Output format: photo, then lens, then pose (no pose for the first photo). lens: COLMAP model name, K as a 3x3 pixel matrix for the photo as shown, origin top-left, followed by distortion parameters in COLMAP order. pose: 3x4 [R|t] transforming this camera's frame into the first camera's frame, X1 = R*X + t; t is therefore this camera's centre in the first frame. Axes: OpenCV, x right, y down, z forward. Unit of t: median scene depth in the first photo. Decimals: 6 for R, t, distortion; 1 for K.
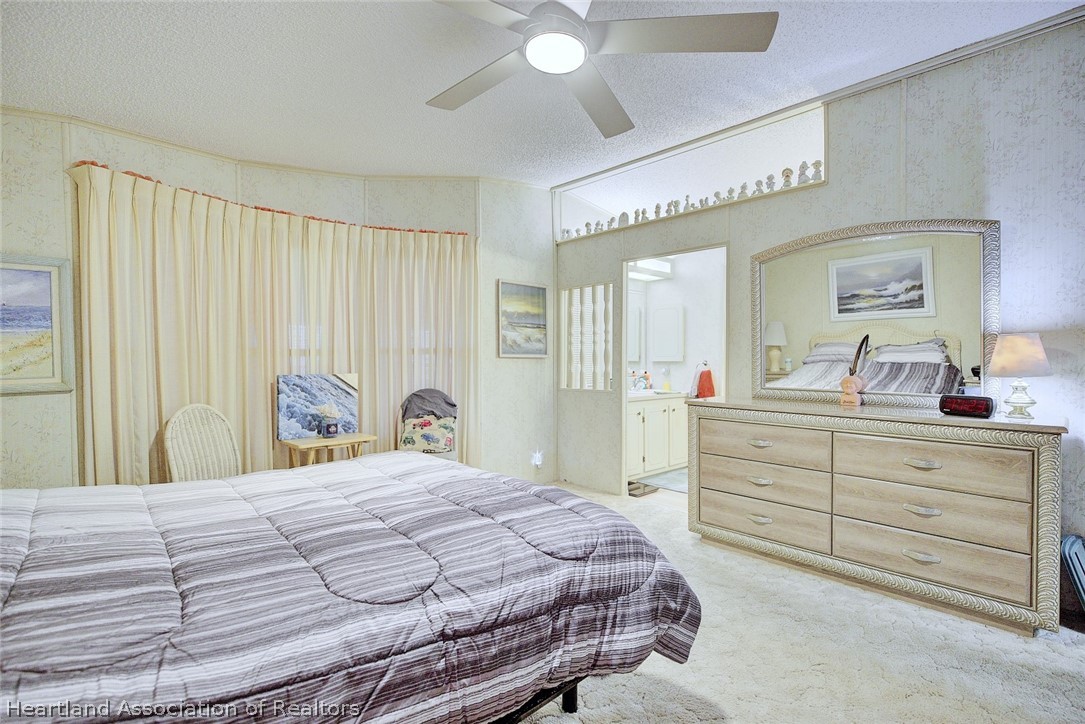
lens RADIAL K [[499.3, 0, 548.0], [0, 499.3, 359.4], [0, 0, 1]] dist [-0.007105, 0.000412]
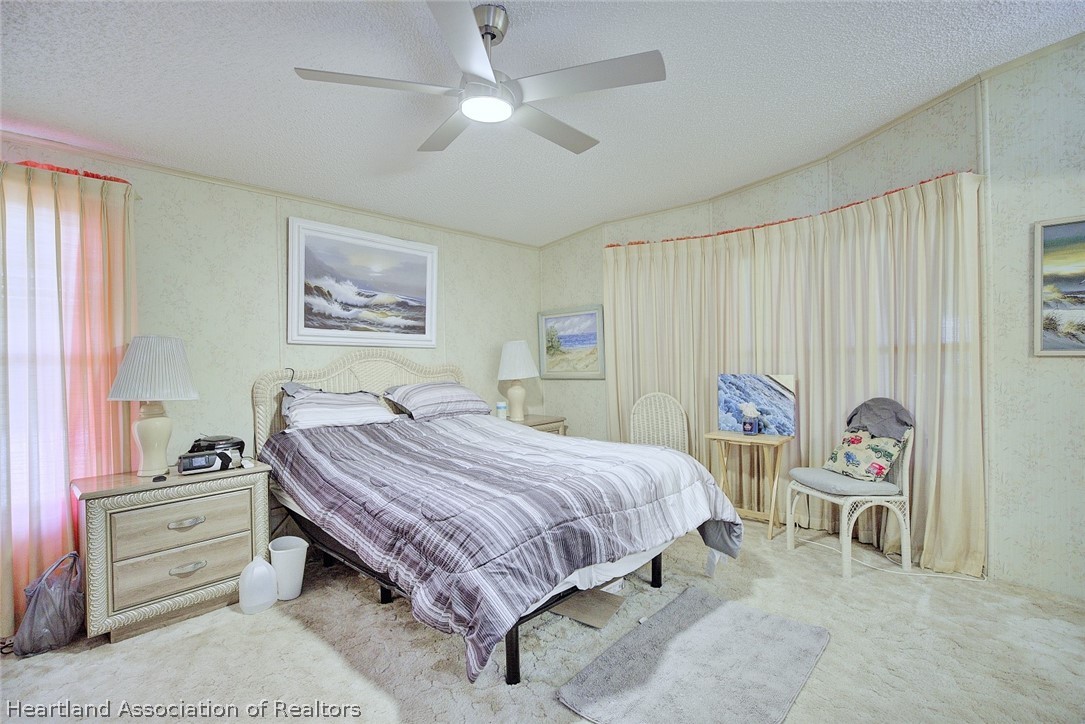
lens RADIAL K [[499.3, 0, 549.7], [0, 499.3, 358.2], [0, 0, 1]] dist [-0.007105, 0.000412]
pose [[0.045662, 0.002010, -0.998955, 0.558601], [0.012040, 0.999924, 0.002563, -0.012142], [0.998884, -0.012145, 0.045634, 0.500512]]
